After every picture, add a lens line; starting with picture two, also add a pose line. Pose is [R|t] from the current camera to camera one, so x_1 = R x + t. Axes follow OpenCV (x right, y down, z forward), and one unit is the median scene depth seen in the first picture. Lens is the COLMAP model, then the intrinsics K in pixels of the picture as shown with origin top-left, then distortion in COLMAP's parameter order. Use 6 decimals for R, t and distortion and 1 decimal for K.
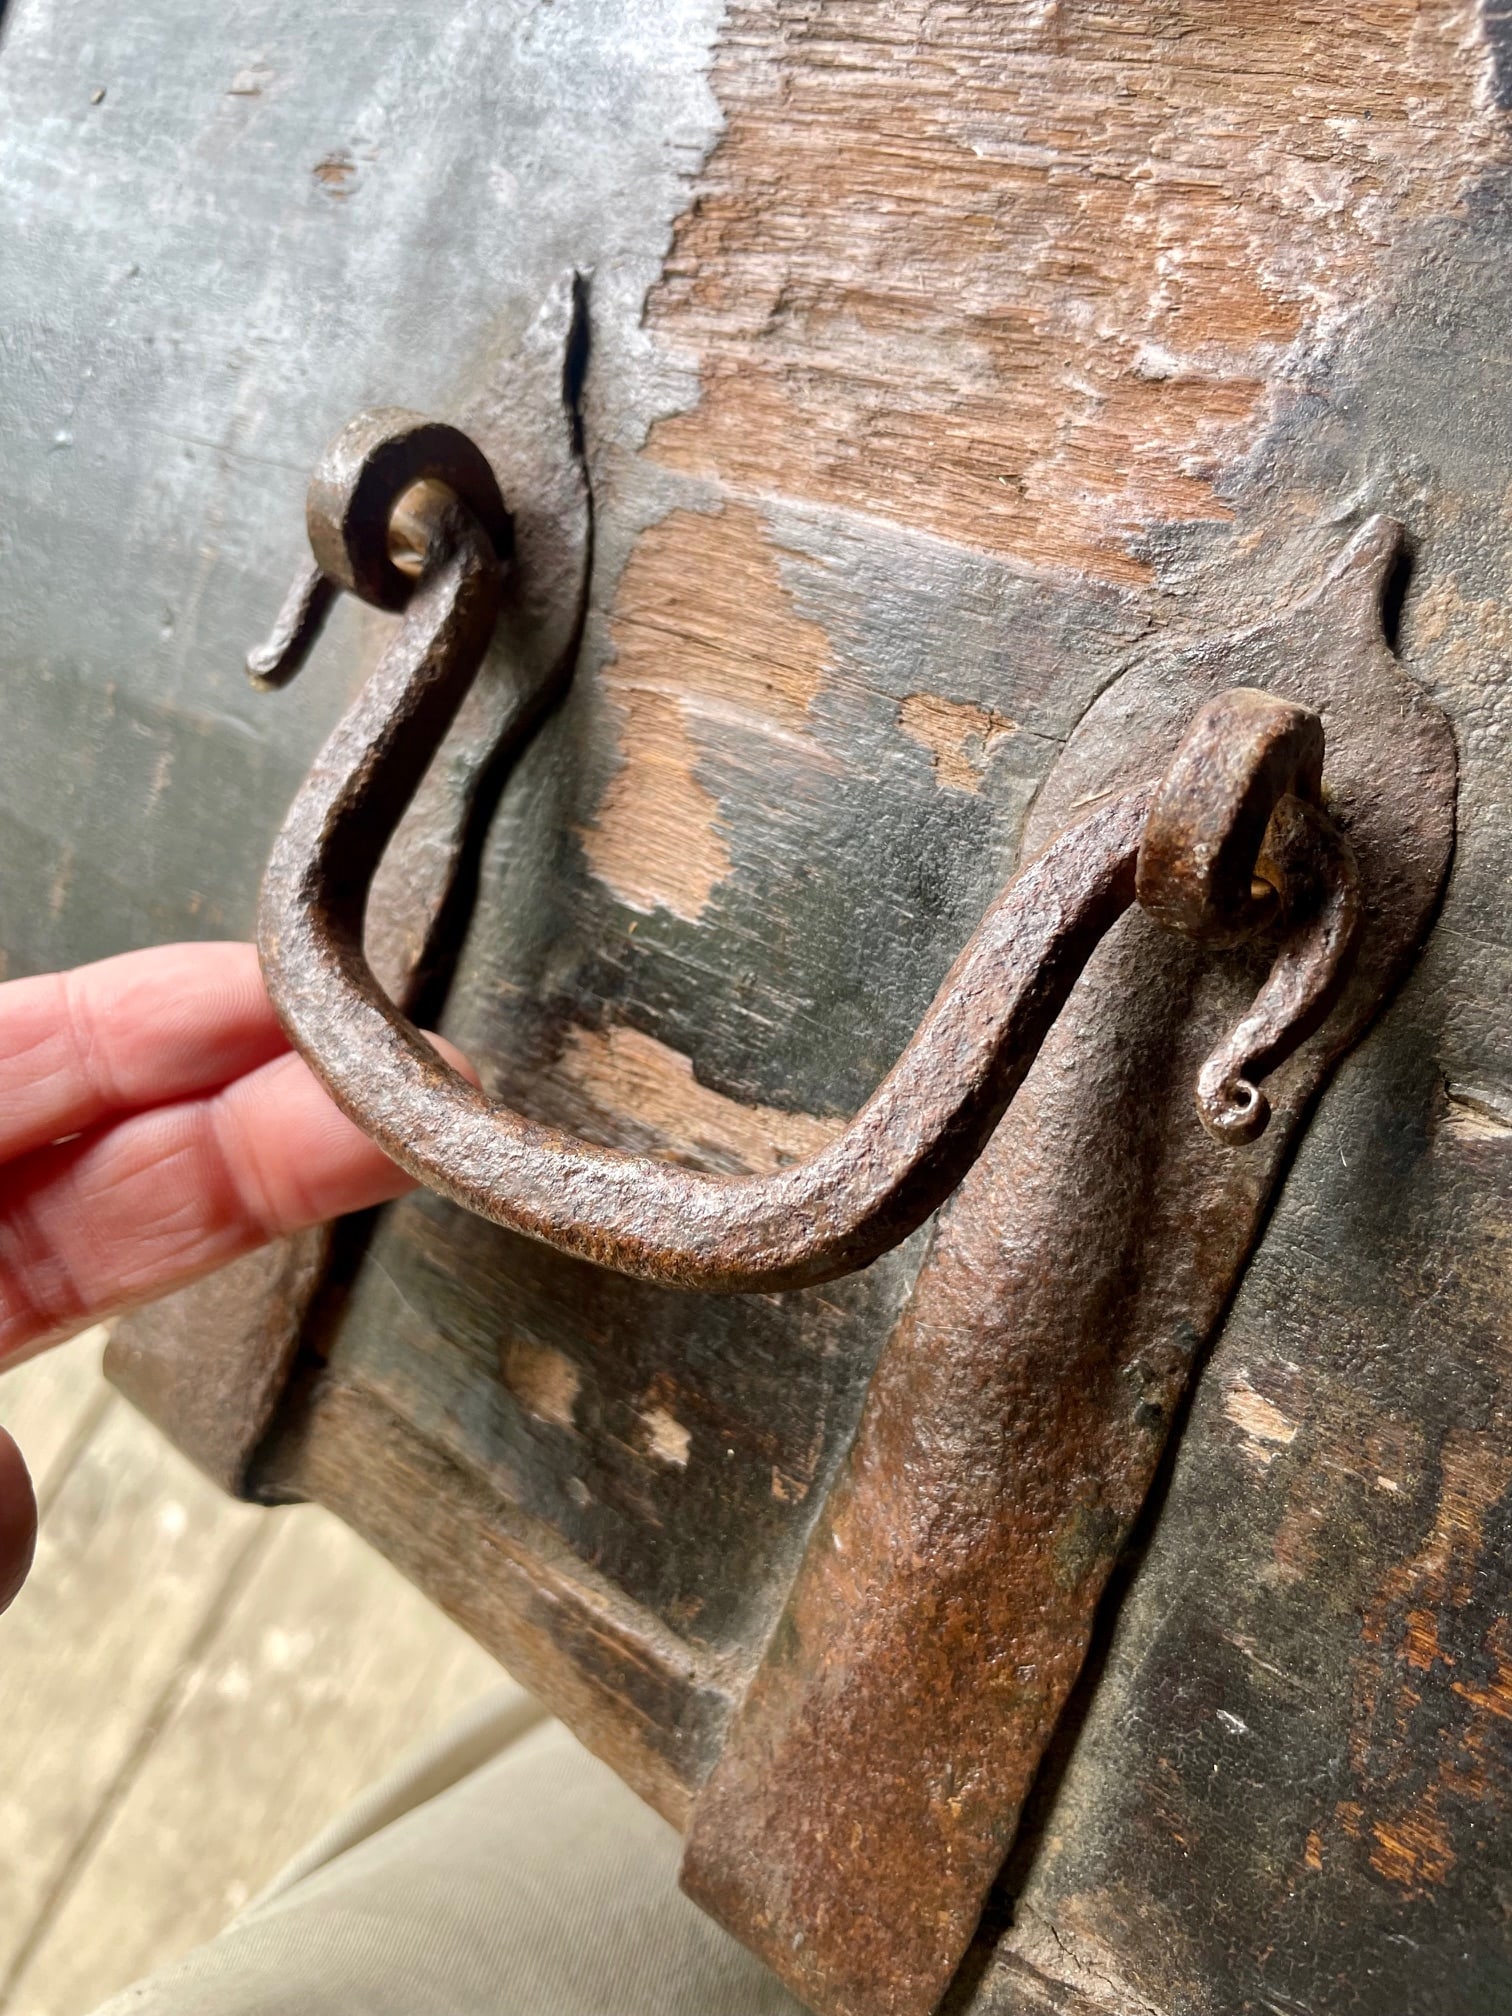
lens RADIAL K [[1518.7, 0, 756.0], [0, 1518.7, 1008.0], [0, 0, 1]] dist [0.047294, -0.086371]
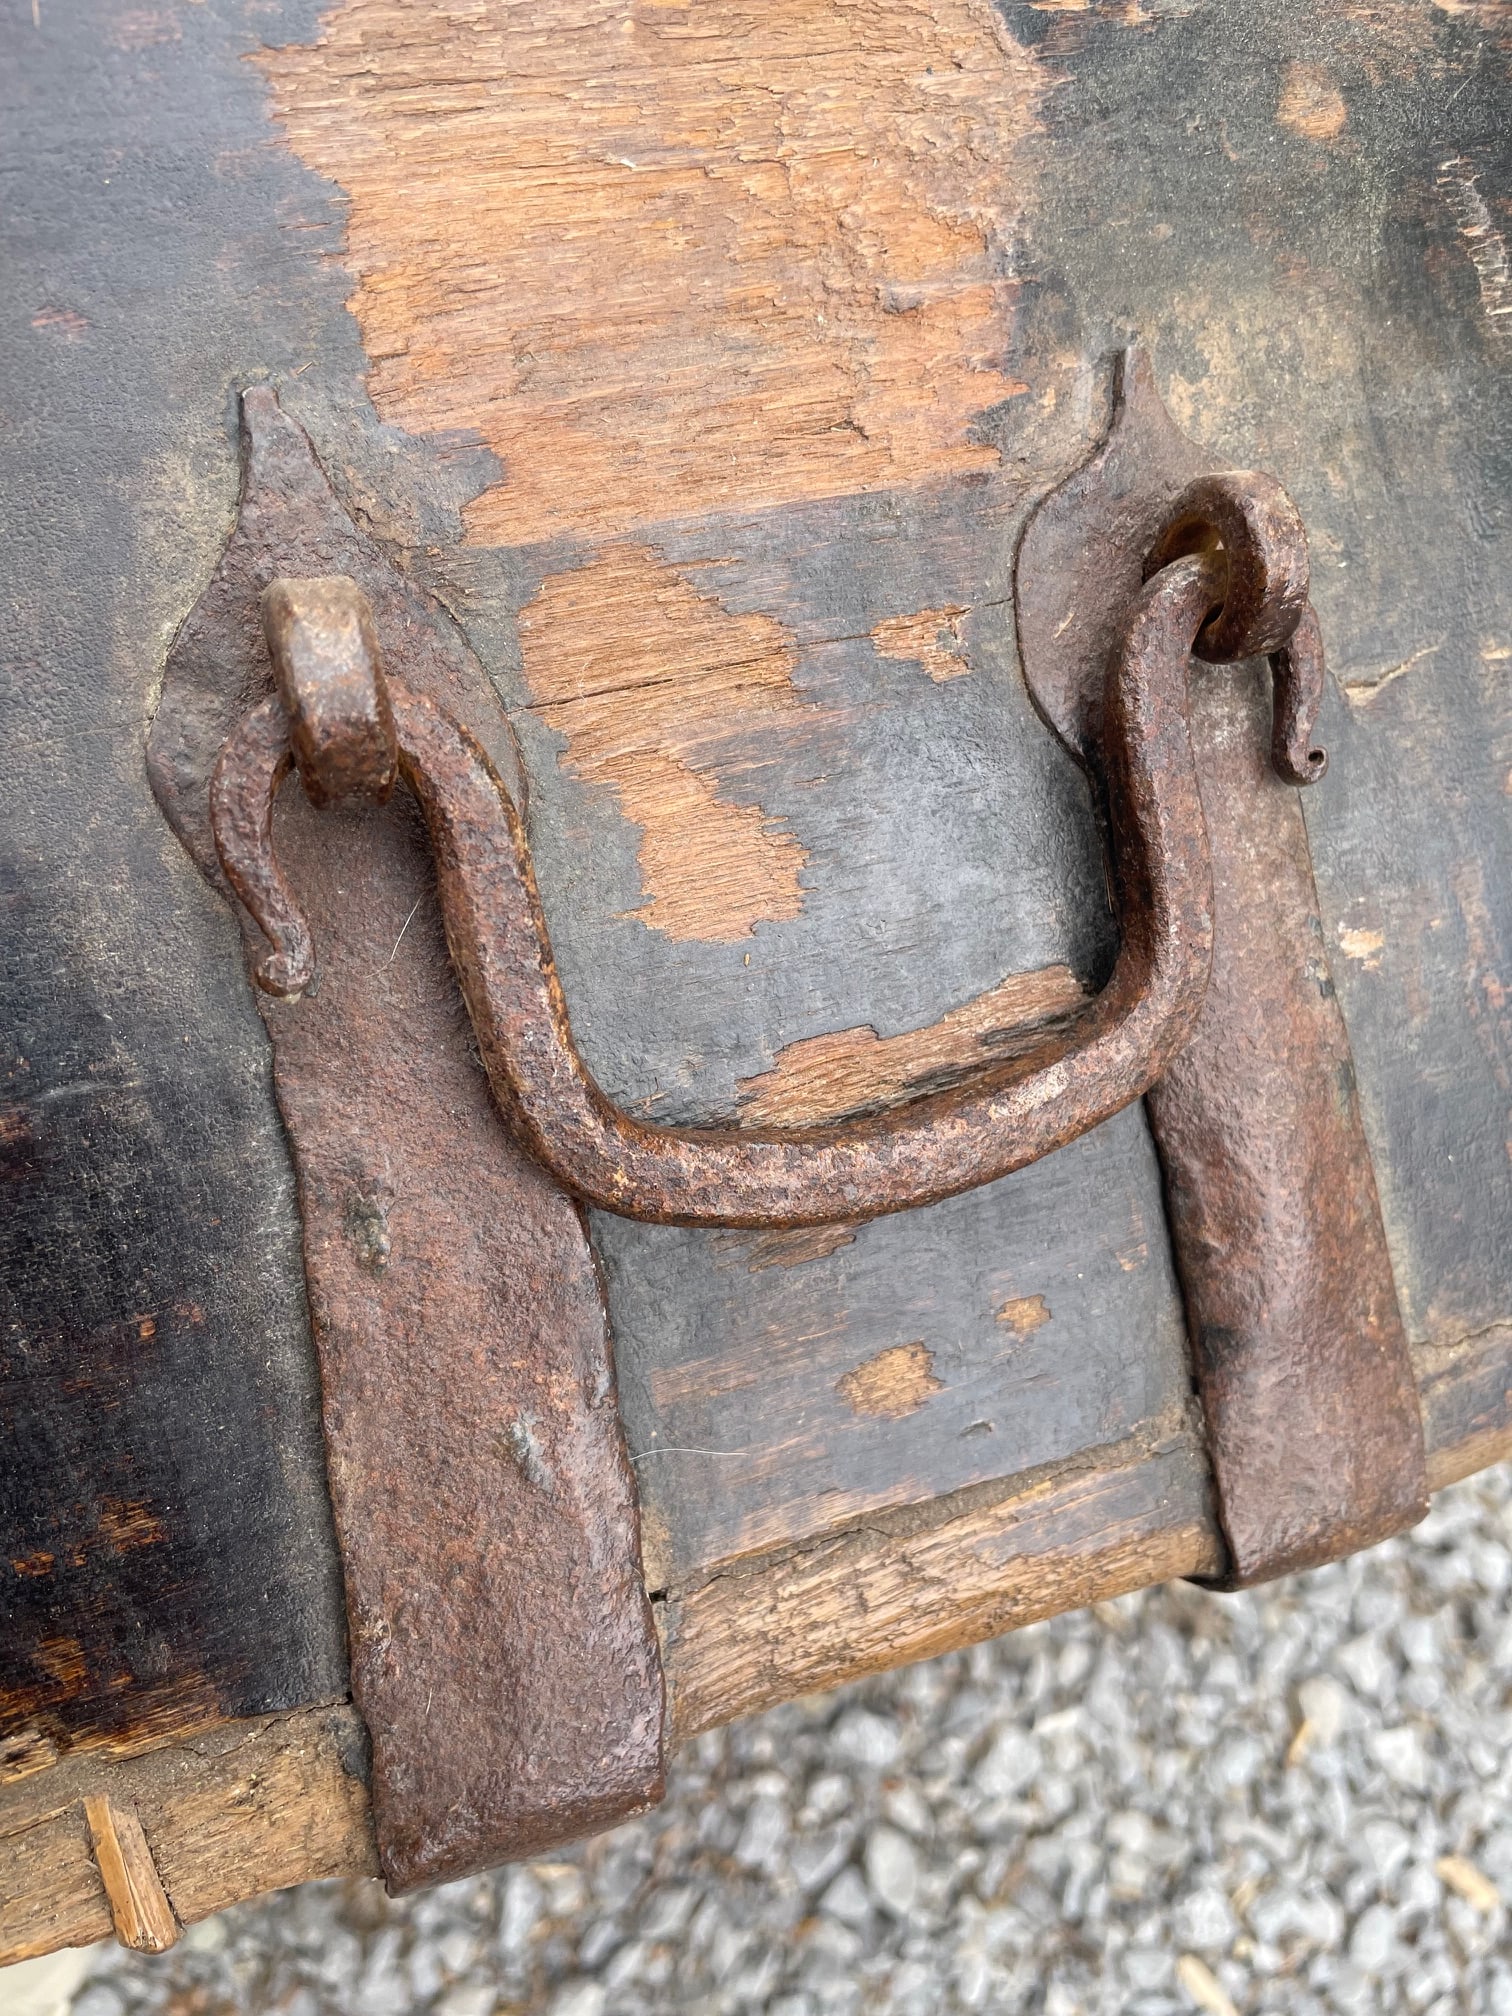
lens RADIAL K [[1518.7, 0, 756.0], [0, 1518.7, 1008.0], [0, 0, 1]] dist [0.047294, -0.086371]
pose [[0.537889, -0.537834, 0.649161, -0.880781], [0.531024, 0.814235, 0.234597, -0.303932], [-0.654744, 0.218533, 0.723570, 0.317441]]
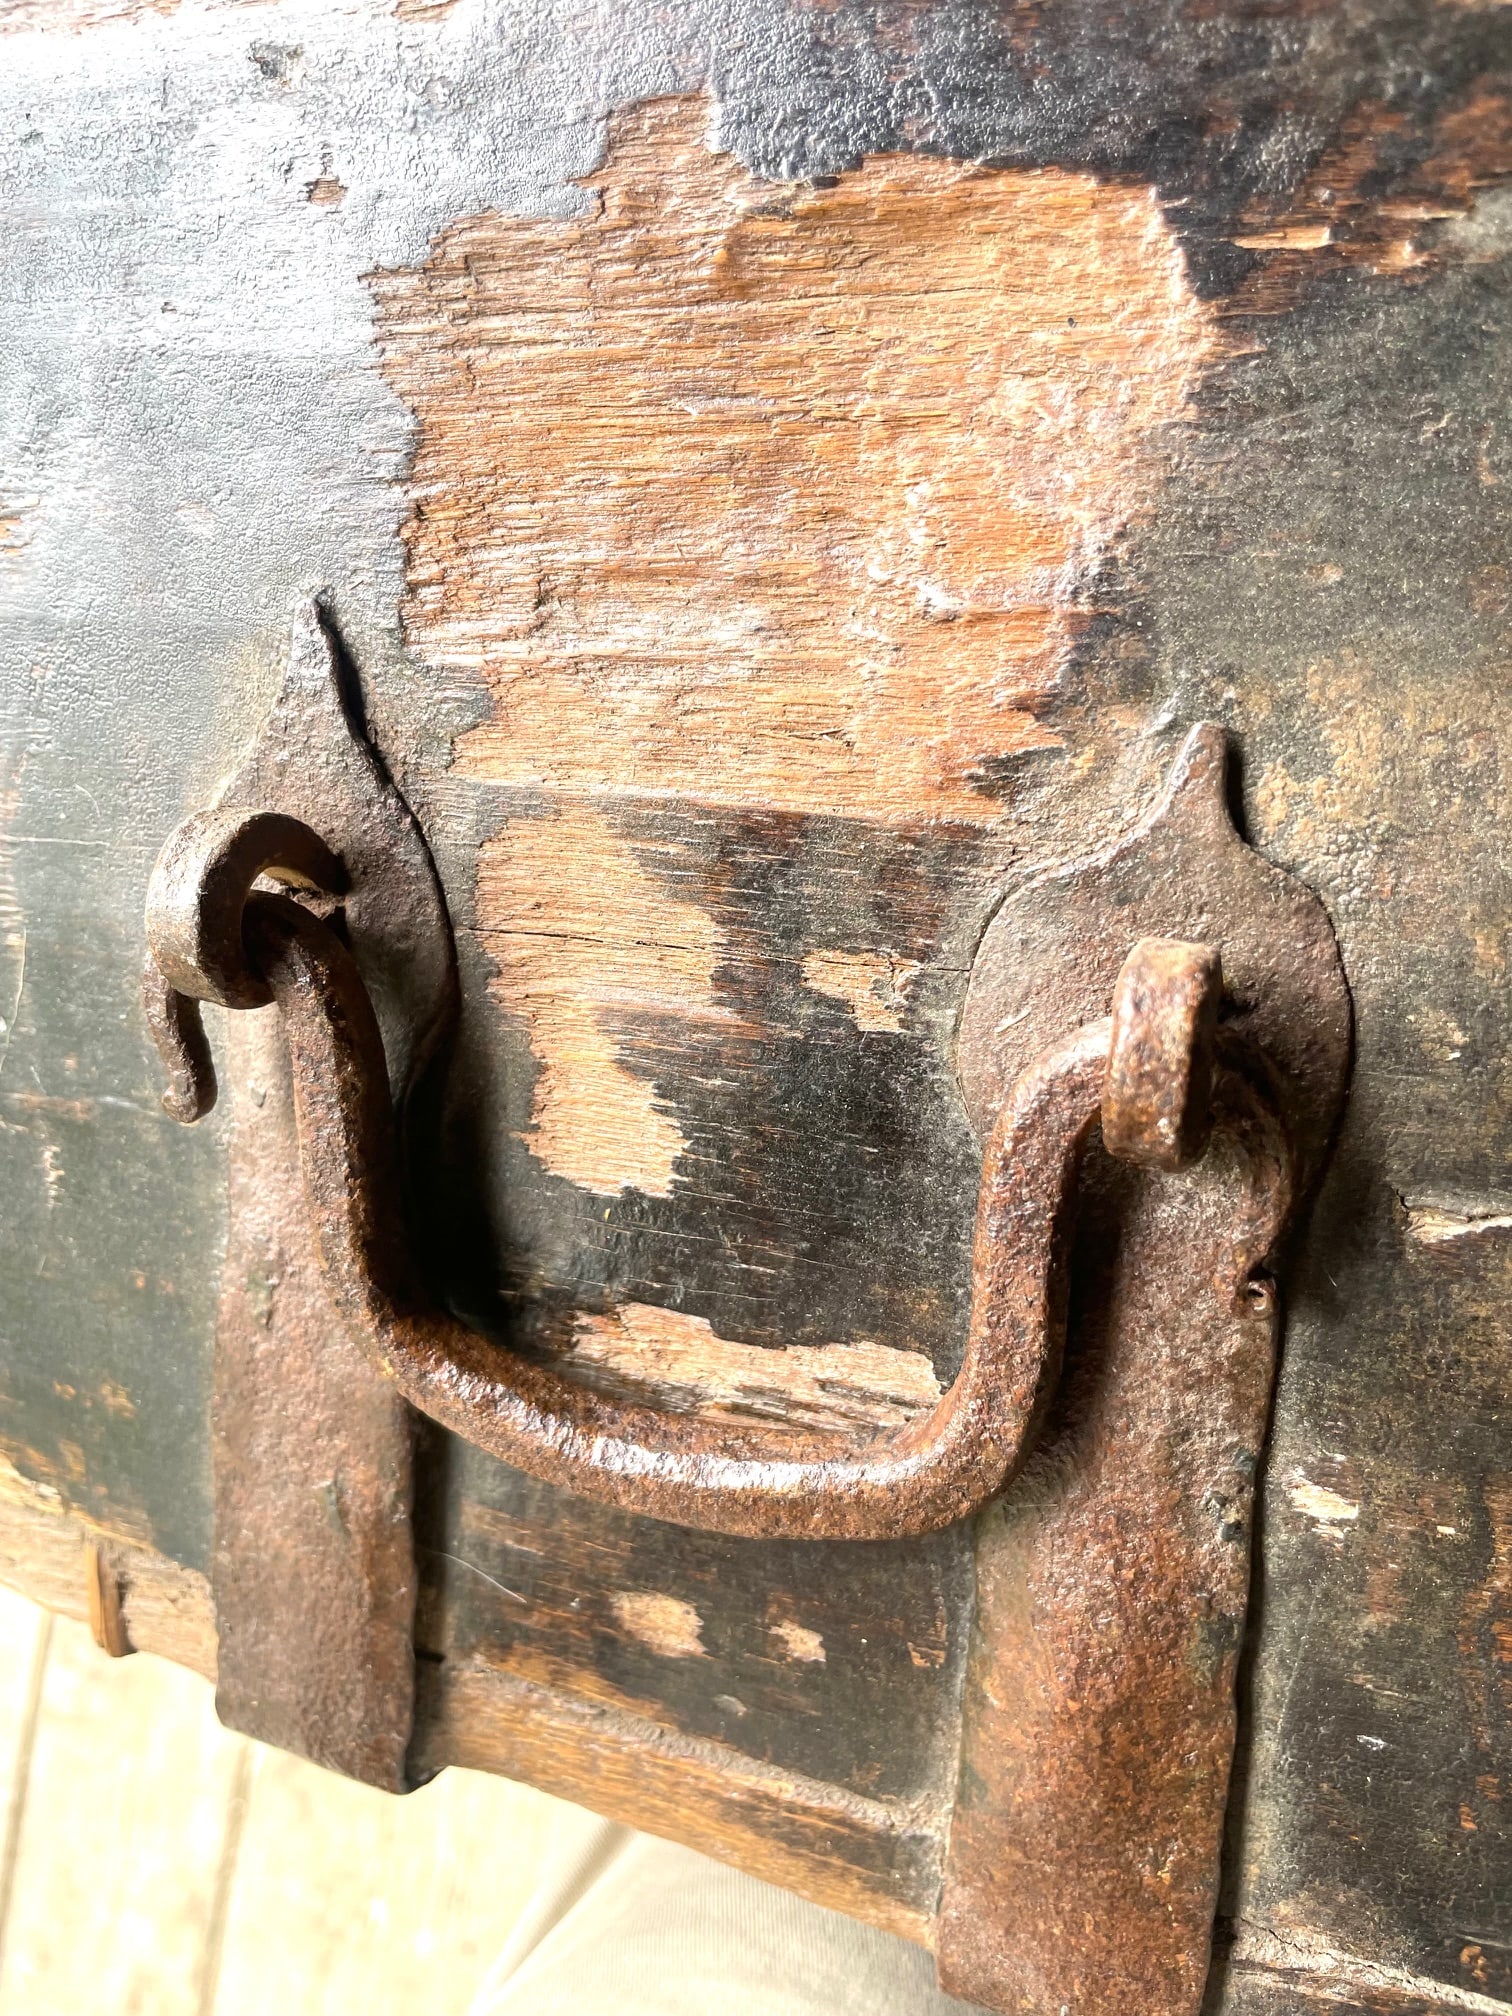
lens RADIAL K [[1499.5, 0, 756.0], [0, 1499.5, 1008.0], [0, 0, 1]] dist [0.060971, -0.093556]
pose [[0.934423, -0.340021, 0.106014, -0.055450], [0.324171, 0.935235, 0.142300, -0.347821], [-0.147533, -0.098602, 0.984130, -0.010867]]
